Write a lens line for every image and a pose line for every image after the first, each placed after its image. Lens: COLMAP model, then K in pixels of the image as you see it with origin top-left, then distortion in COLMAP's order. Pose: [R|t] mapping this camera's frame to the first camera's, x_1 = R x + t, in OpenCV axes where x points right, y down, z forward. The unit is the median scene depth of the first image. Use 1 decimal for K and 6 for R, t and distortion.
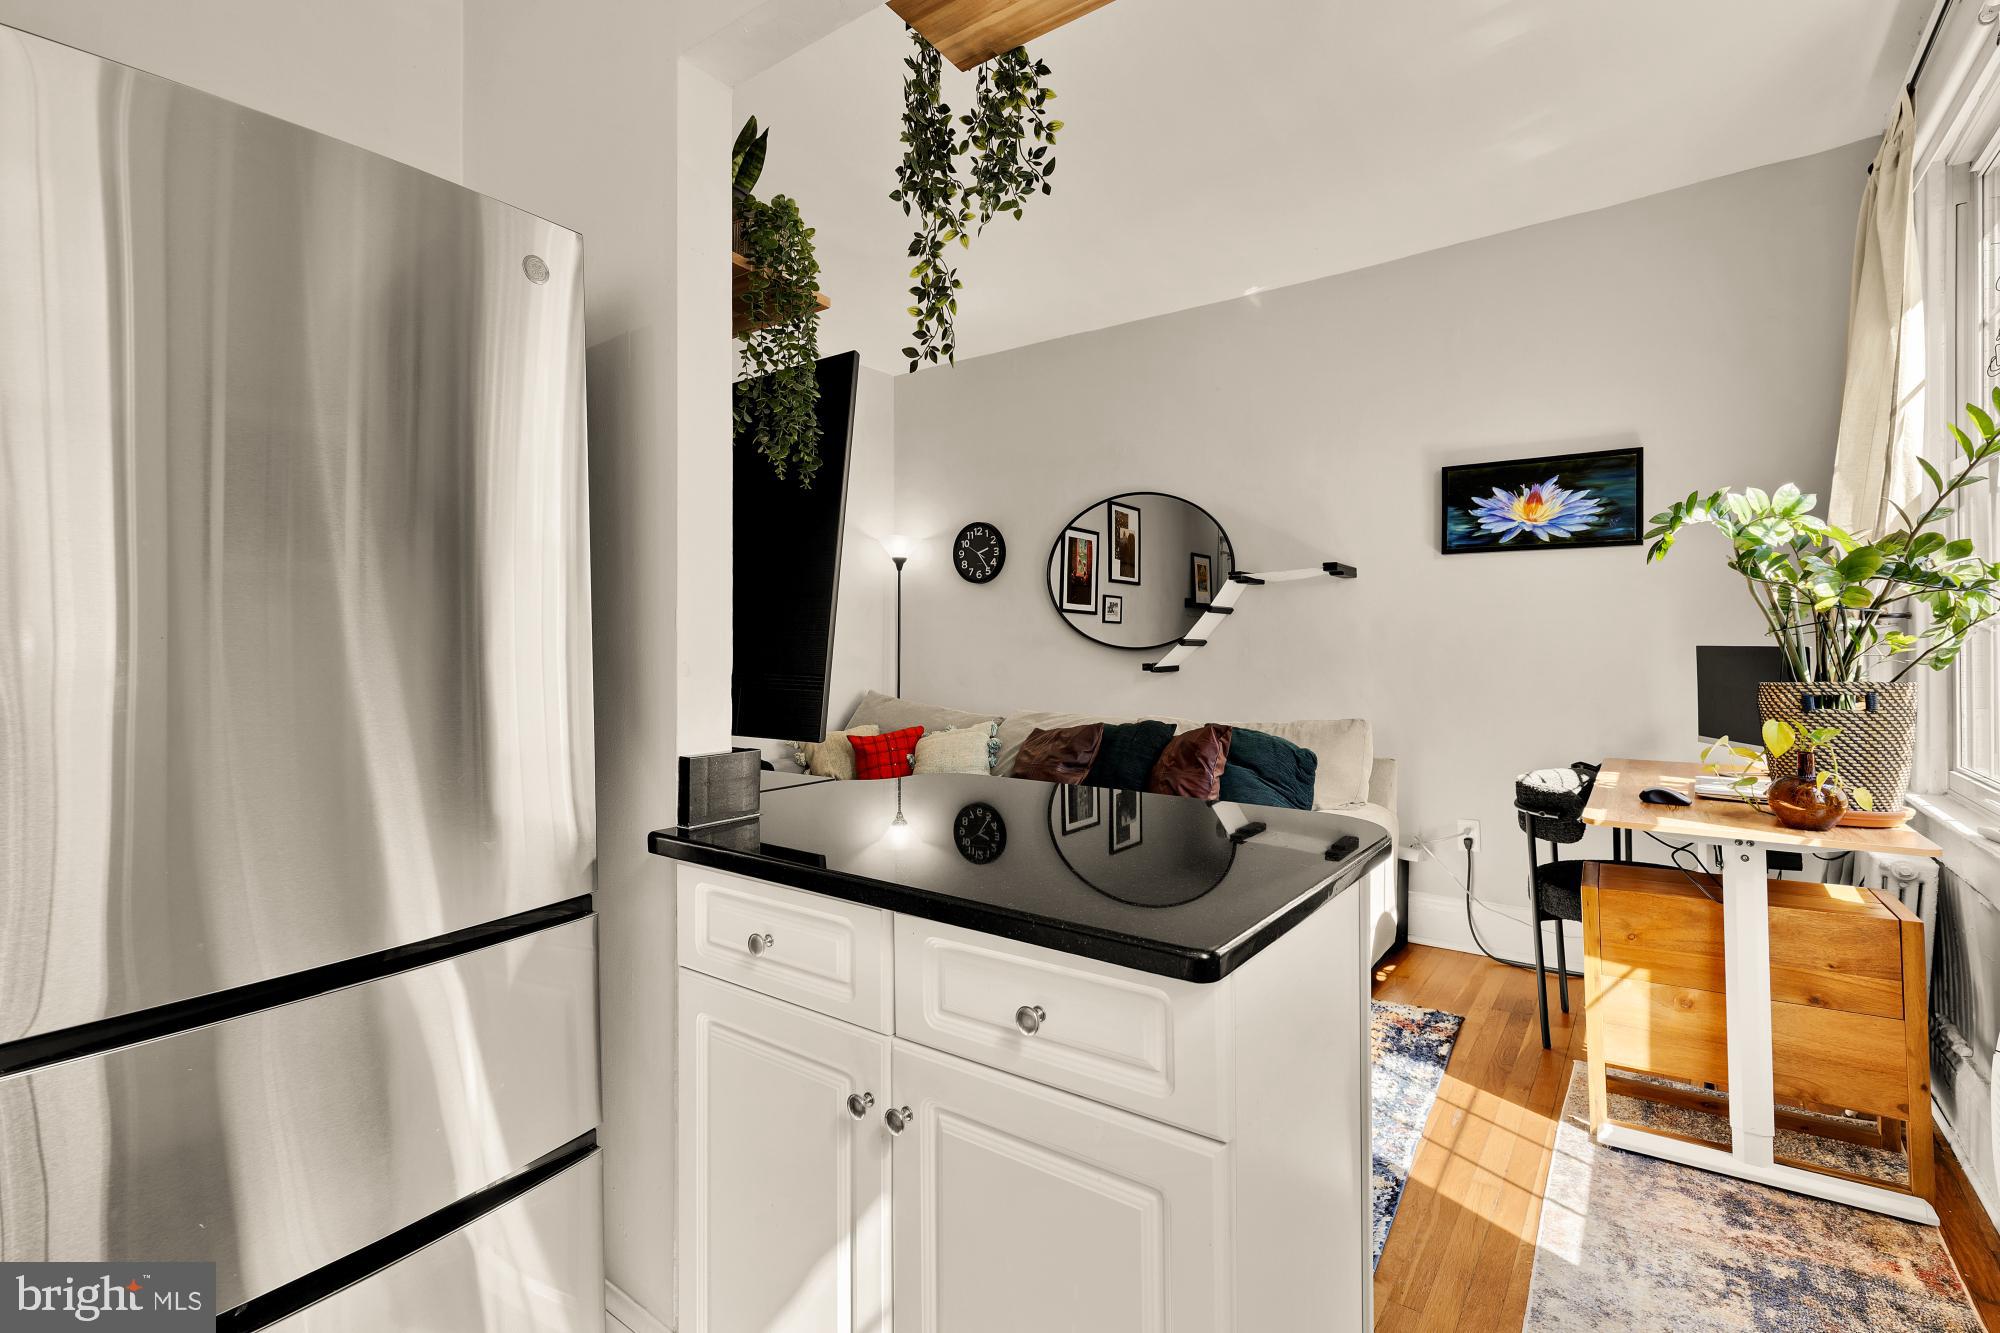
lens RADIAL K [[898.3, 0, 981.3], [0, 898.3, 640.4], [0, 0, 1]] dist [0.005357, -0.000253]
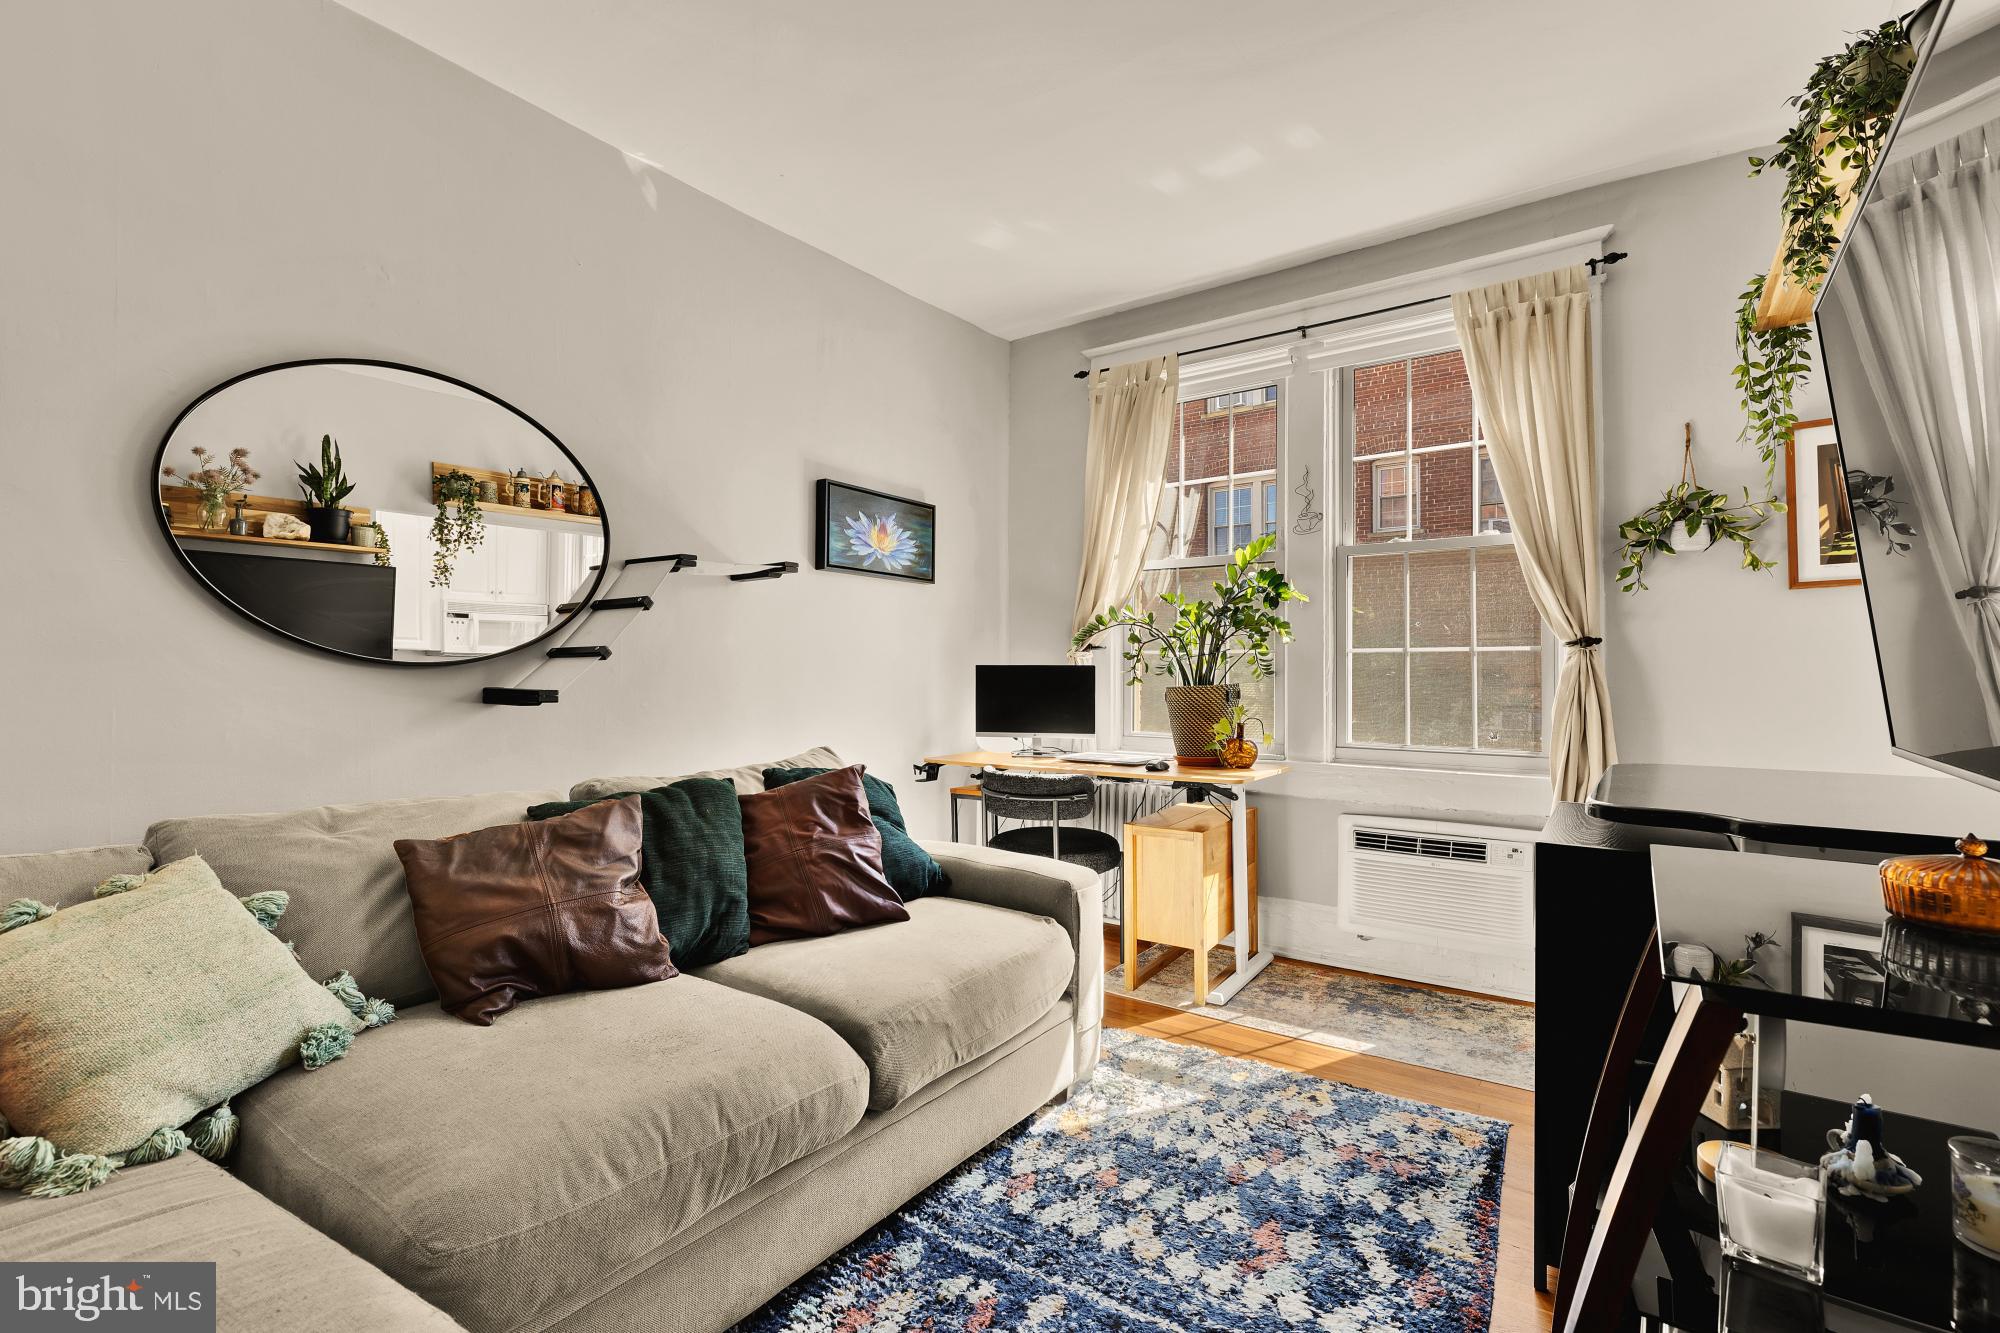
lens RADIAL K [[898.3, 0, 1003.4], [0, 898.3, 669.0], [0, 0, 1]] dist [0.005357, -0.000253]
pose [[0.001462, 0.008556, 0.999962, -0.502132], [-0.005483, 0.999948, -0.008548, 0.021718], [-0.999984, -0.005470, 0.001508, 0.889054]]
